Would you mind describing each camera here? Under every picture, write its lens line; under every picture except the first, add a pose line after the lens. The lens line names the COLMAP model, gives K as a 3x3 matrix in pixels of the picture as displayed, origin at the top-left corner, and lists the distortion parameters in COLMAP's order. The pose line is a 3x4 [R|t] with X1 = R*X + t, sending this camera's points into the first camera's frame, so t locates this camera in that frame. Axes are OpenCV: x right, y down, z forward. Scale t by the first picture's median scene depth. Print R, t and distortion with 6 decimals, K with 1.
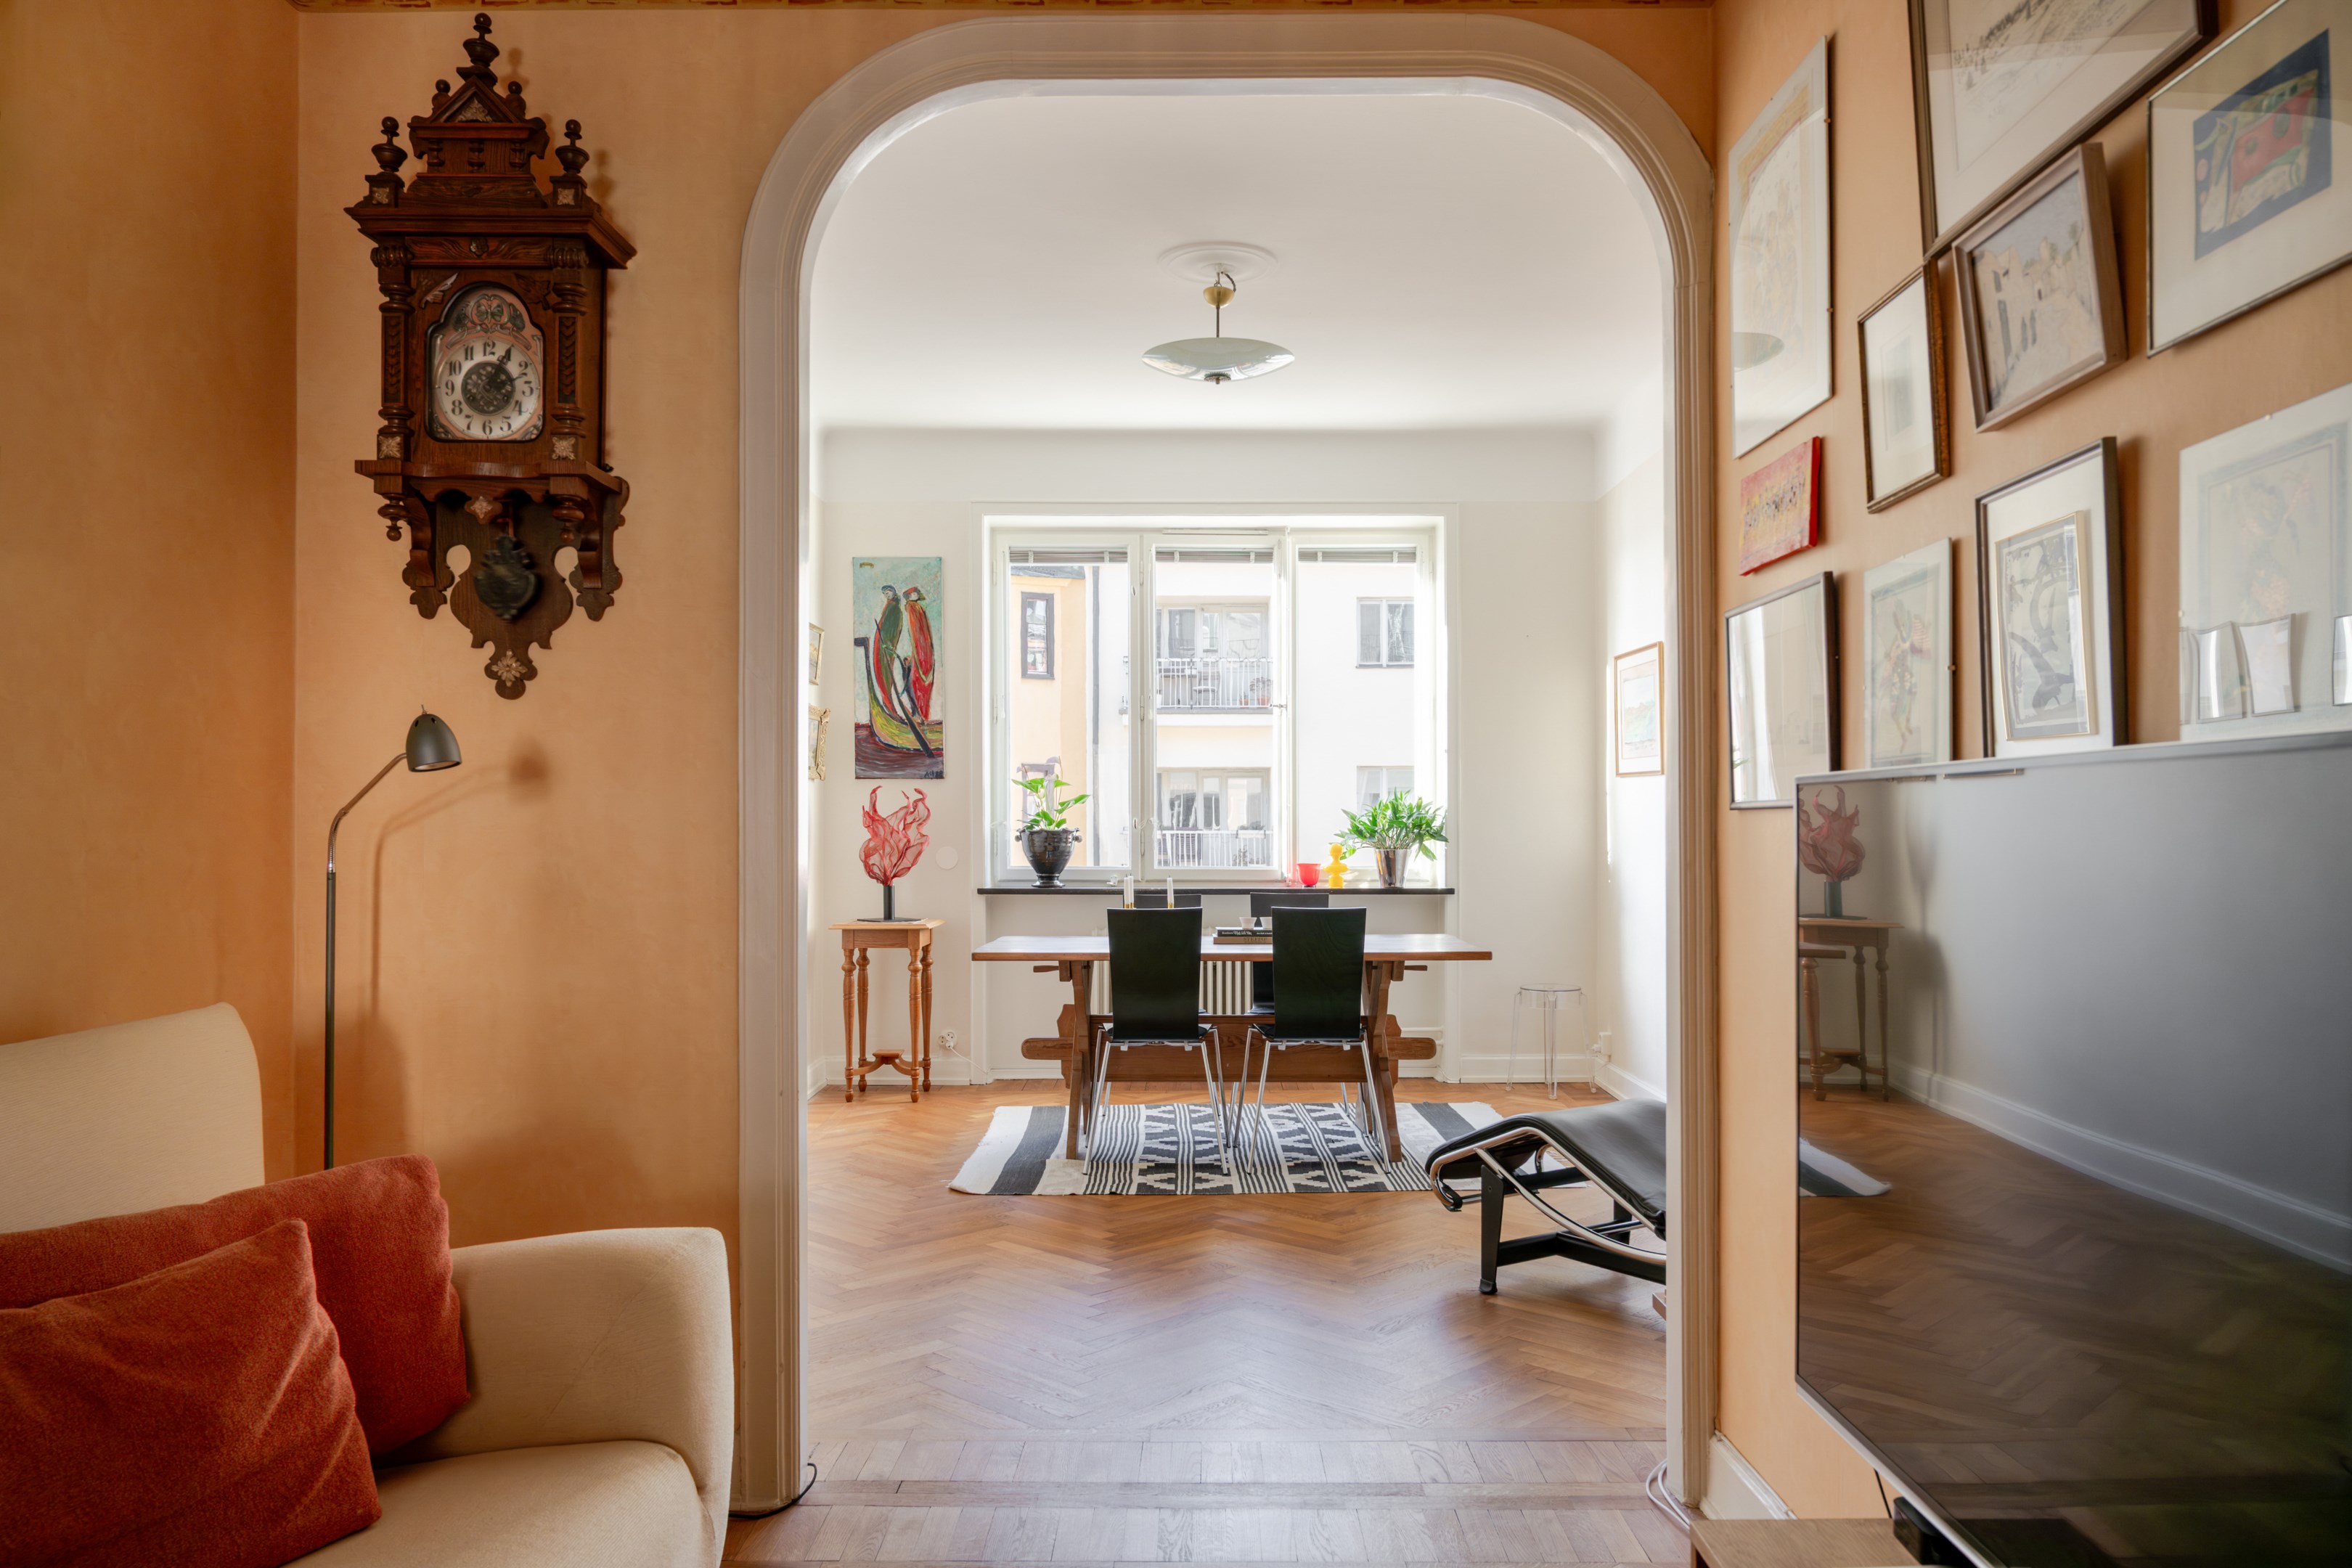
lens RADIAL K [[1606.6, 0, 1182.4], [0, 1606.6, 764.8], [0, 0, 1]] dist [-0.000873, -0.002696]
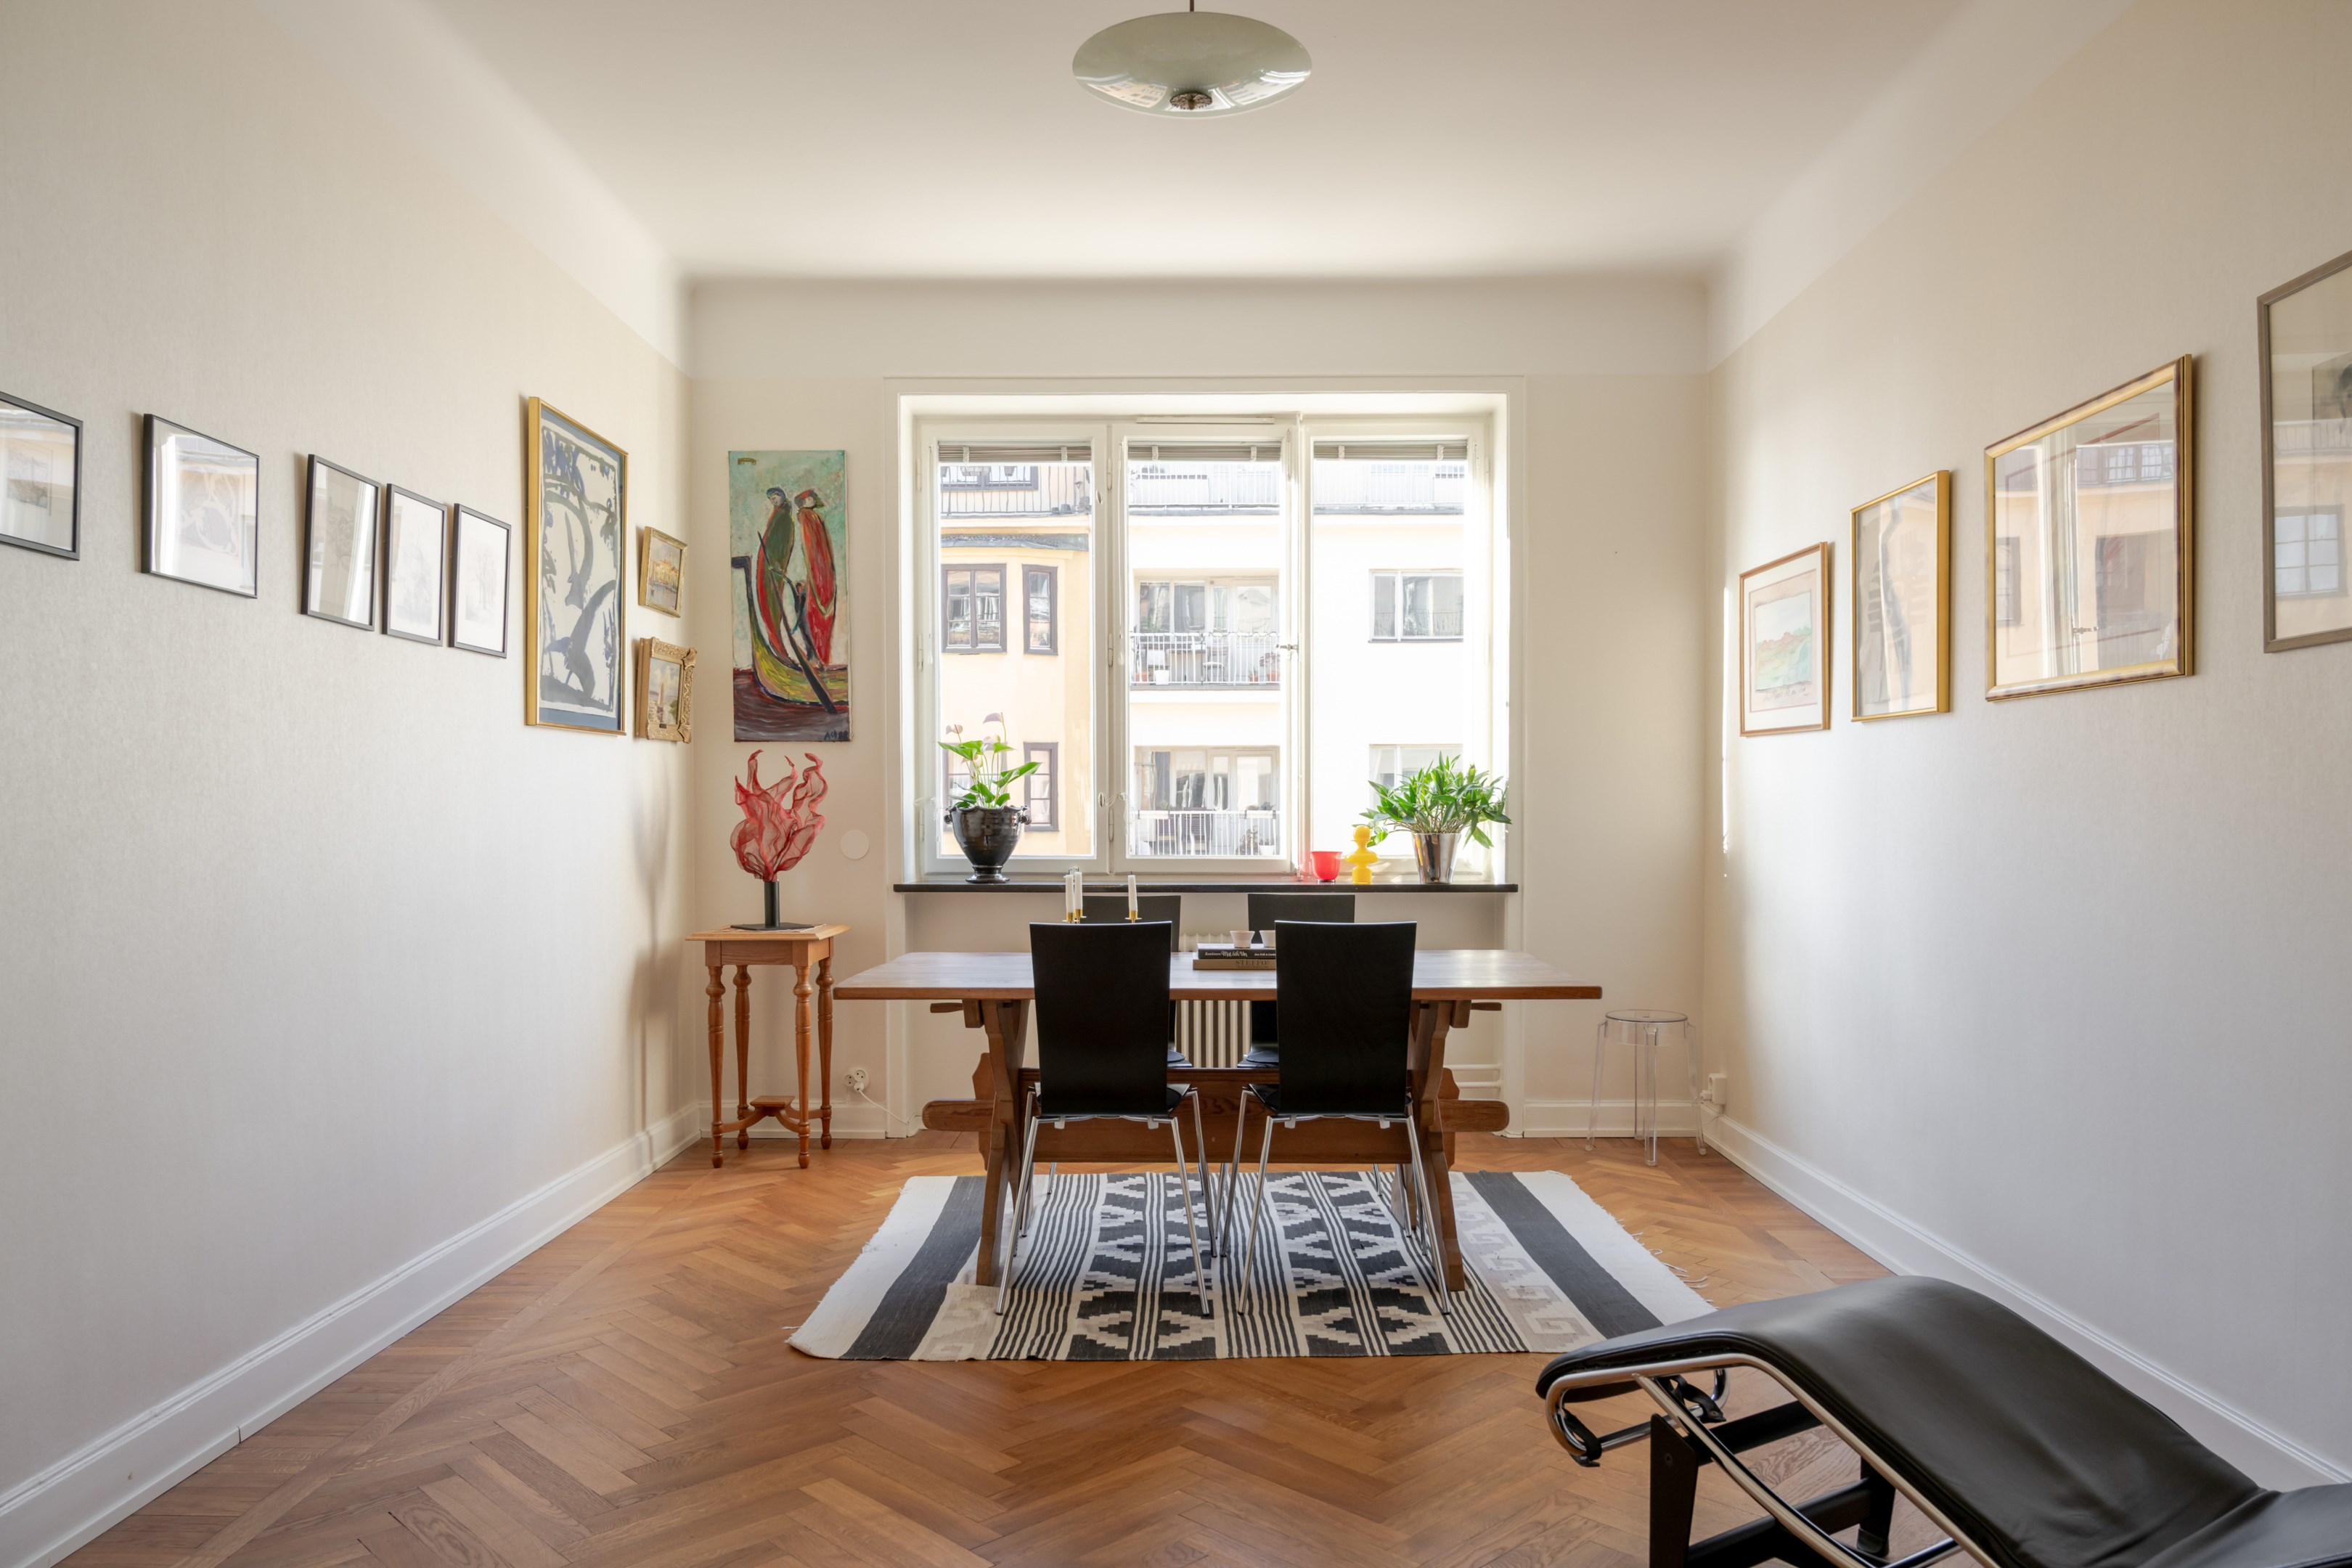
lens RADIAL K [[1606.6, 0, 1193.8], [0, 1606.6, 802.7], [0, 0, 1]] dist [-0.000873, -0.002696]
pose [[0.999999, -0.000921, -0.000404, 0.016576], [0.000935, 0.999360, 0.035770, 0.011249], [0.000371, -0.035770, 0.999360, 0.248280]]
